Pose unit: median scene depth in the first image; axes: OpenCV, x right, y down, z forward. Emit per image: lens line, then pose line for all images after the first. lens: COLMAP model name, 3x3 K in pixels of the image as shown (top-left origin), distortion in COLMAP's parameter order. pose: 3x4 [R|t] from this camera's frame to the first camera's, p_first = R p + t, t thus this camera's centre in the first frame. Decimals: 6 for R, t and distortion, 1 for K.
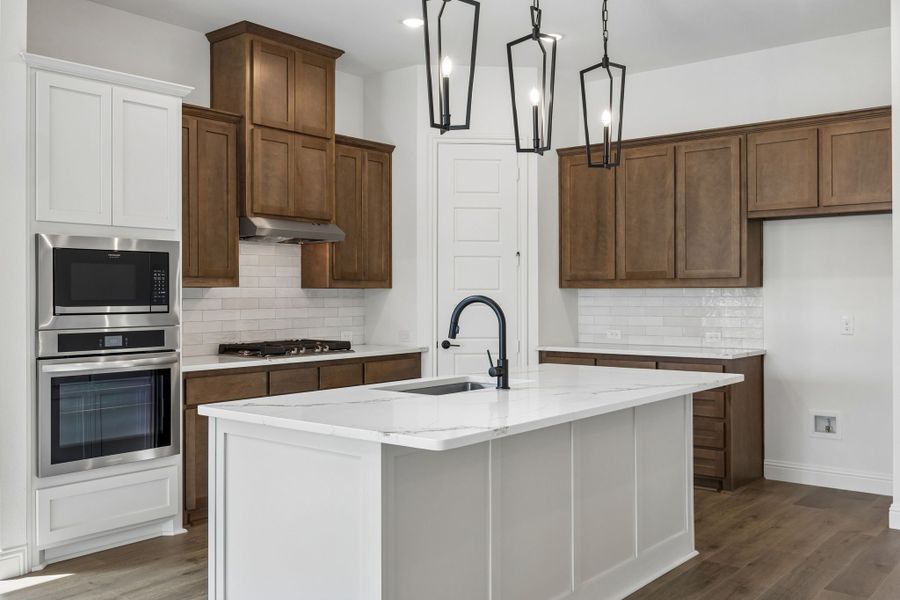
lens RADIAL K [[853.5, 0, 449.9], [0, 853.5, 297.0], [0, 0, 1]] dist [-0.002495, 0.000000]
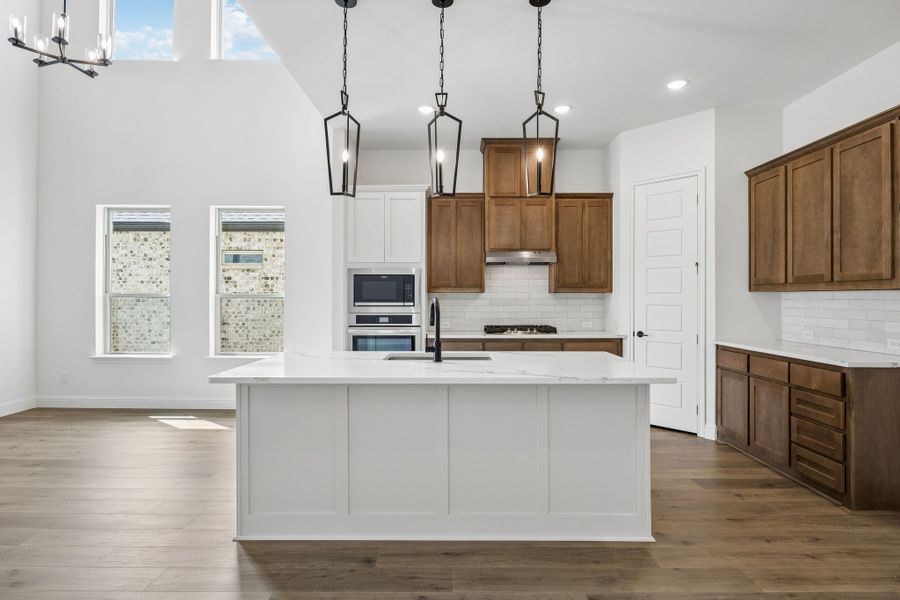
lens RADIAL K [[484.3, 0, 451.2], [0, 484.3, 298.4], [0, 0, 1]] dist [0.000647, -0.002767]
pose [[0.615799, 0.003808, -0.787894, 0.447345], [-0.004239, 0.999990, 0.001520, -0.000720], [0.787892, 0.002404, 0.615809, 0.315440]]
